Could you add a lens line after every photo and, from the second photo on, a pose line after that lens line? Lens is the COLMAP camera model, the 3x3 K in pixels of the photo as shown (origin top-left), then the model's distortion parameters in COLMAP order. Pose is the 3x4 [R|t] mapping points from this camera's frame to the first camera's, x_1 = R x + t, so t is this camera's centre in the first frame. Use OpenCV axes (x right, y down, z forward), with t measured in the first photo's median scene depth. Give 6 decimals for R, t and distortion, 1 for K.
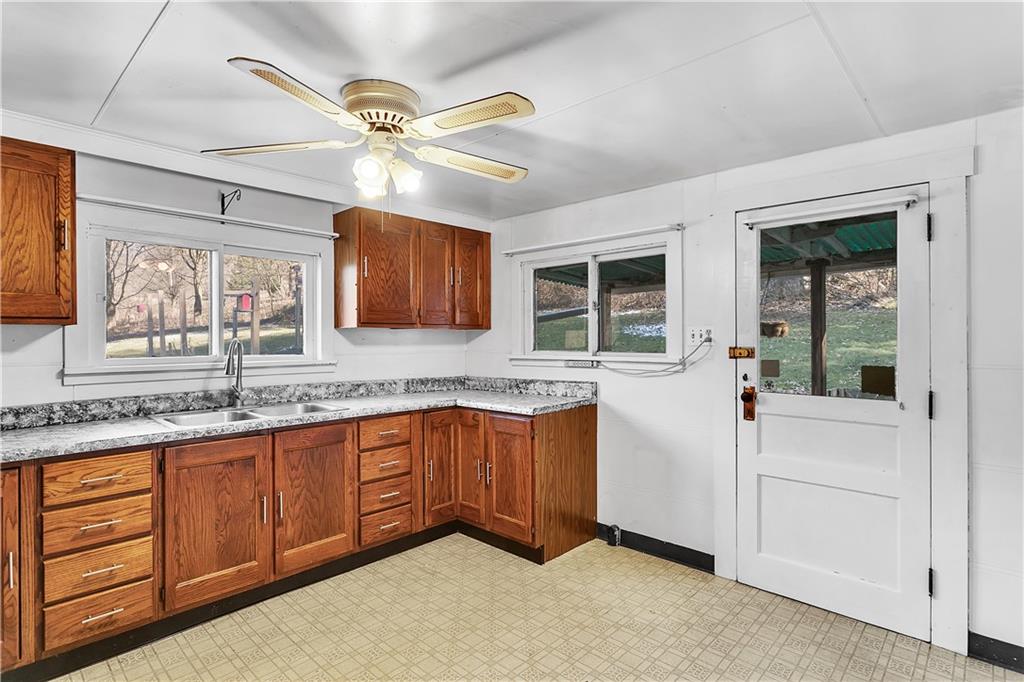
lens RADIAL K [[498.3, 0, 526.7], [0, 498.3, 336.9], [0, 0, 1]] dist [-0.002781, -0.000205]
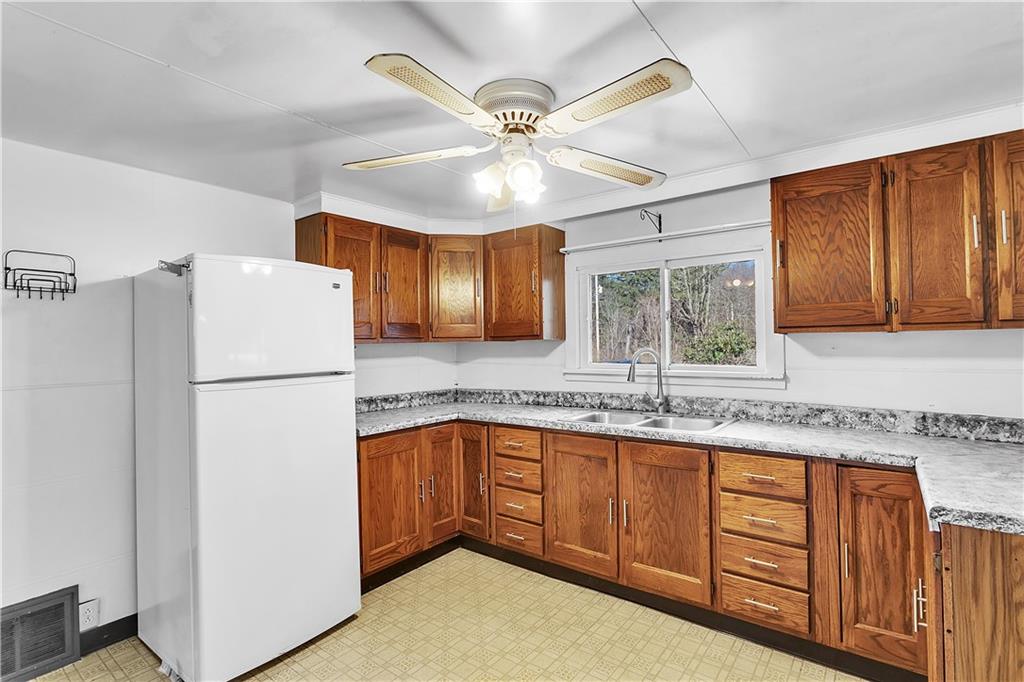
lens RADIAL K [[498.3, 0, 526.7], [0, 498.3, 336.9], [0, 0, 1]] dist [-0.002781, -0.000205]
pose [[0.102163, -0.016956, -0.994623, 0.459905], [0.013703, 0.999784, -0.015636, -0.008466], [0.994673, -0.012032, 0.102373, 0.637129]]
